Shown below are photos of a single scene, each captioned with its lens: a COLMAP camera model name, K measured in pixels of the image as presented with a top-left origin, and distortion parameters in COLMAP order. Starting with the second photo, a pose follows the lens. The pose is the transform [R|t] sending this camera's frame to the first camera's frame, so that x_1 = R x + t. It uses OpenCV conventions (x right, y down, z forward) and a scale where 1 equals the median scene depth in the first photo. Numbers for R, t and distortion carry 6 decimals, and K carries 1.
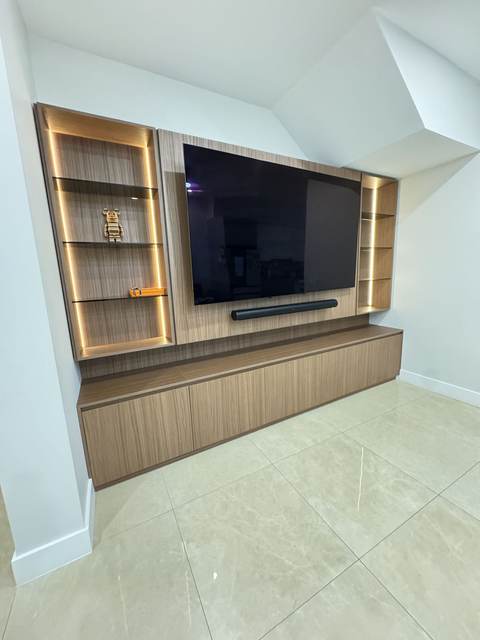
lens RADIAL K [[258.5, 0, 240.0], [0, 258.5, 320.0], [0, 0, 1]] dist [0.000117, 0.000051]
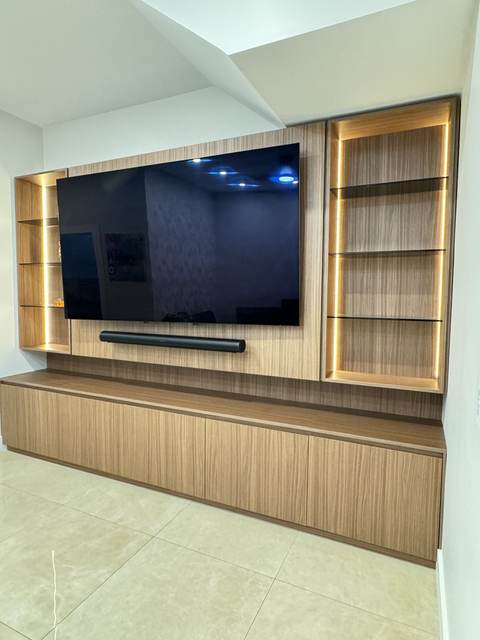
lens RADIAL K [[334.4, 0, 239.7], [0, 334.4, 313.3], [0, 0, 1]] dist [-0.080158, -0.000523]
pose [[0.653030, 0.094502, -0.751413, 1.053248], [-0.170867, 0.984987, -0.024617, -0.135652], [0.737806, 0.144467, 0.659373, 0.528770]]
